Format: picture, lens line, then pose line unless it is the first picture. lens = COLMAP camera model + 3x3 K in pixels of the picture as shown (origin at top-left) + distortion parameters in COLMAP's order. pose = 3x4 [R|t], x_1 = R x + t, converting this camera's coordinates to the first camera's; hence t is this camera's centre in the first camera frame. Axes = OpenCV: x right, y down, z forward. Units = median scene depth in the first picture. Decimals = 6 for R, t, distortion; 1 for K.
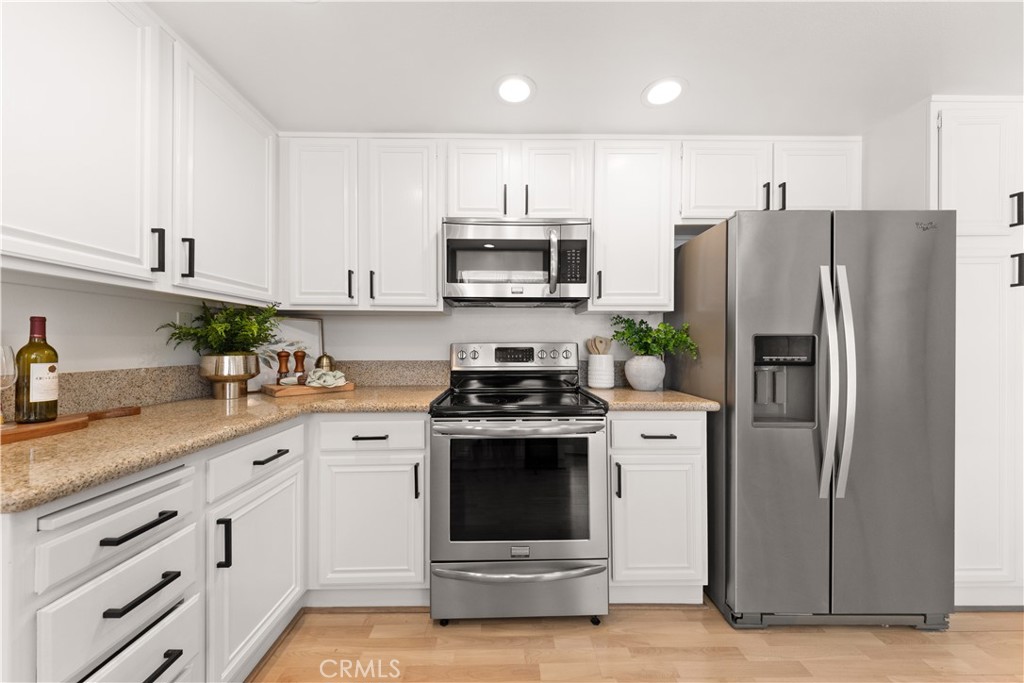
lens RADIAL K [[342.4, 0, 508.4], [0, 342.4, 344.0], [0, 0, 1]] dist [0.000651, -0.000024]
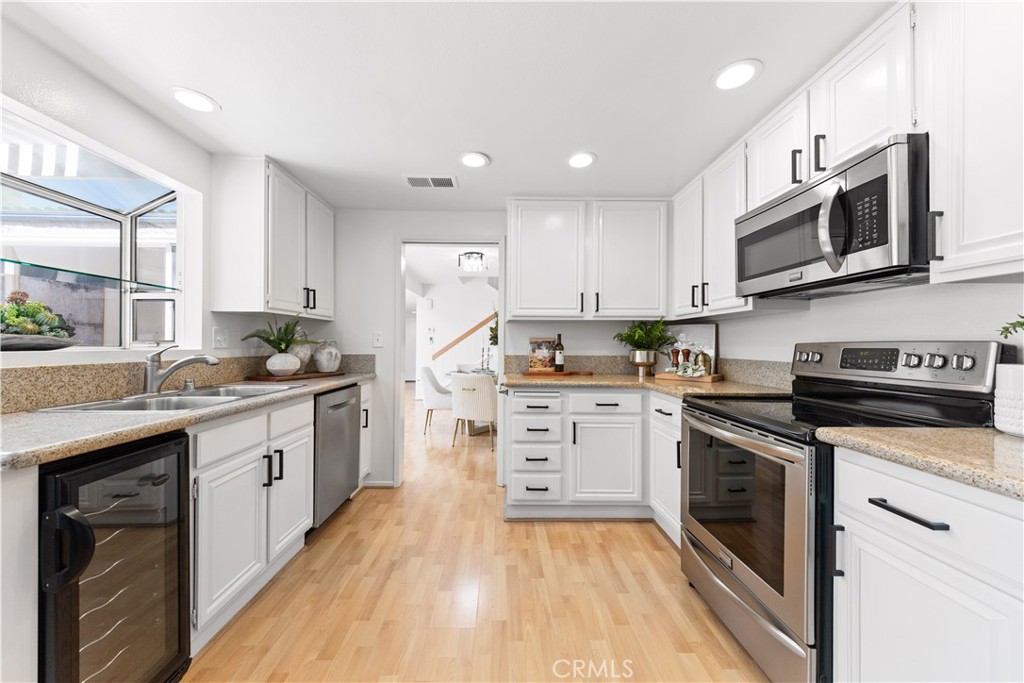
lens RADIAL K [[342.4, 0, 508.4], [0, 342.4, 344.0], [0, 0, 1]] dist [0.000651, -0.000024]
pose [[0.021214, -0.000535, -0.999775, 0.854471], [-0.000174, 1.000000, -0.000538, 0.002029], [0.999775, 0.000185, 0.021214, 0.319256]]
